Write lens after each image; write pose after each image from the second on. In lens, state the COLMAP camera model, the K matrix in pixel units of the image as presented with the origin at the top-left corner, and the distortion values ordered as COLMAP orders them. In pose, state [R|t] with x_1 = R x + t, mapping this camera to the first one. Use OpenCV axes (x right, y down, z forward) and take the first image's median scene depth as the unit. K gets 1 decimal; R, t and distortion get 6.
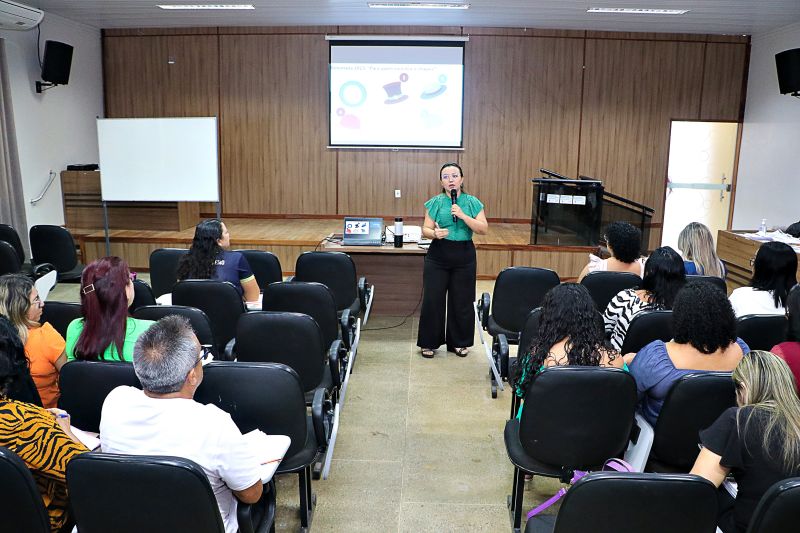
lens RADIAL K [[652.3, 0, 400.0], [0, 652.3, 266.5], [0, 0, 1]] dist [-0.196650, 0.161090]
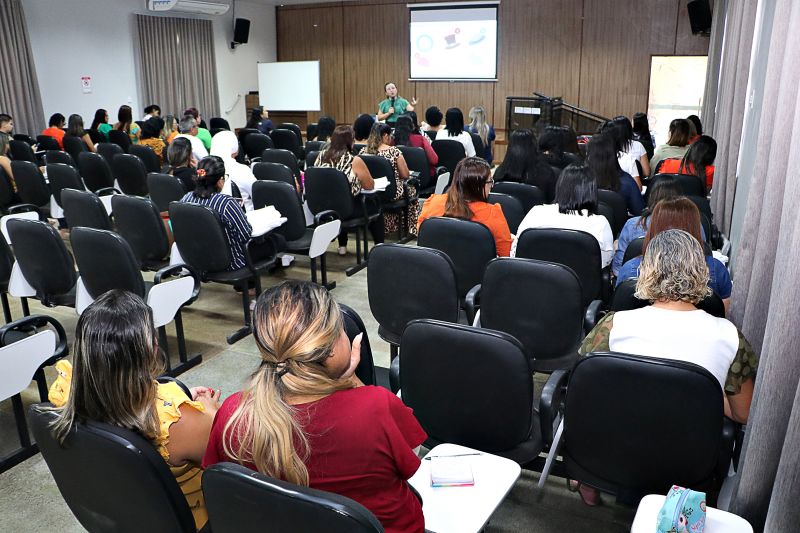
lens RADIAL K [[652.3, 0, 400.0], [0, 652.3, 266.5], [0, 0, 1]] dist [-0.196650, 0.161090]
pose [[0.928821, 0.087493, -0.360051, 0.460034], [-0.056903, 0.993876, 0.094721, 0.110861], [0.366134, -0.067491, 0.928111, -0.434800]]
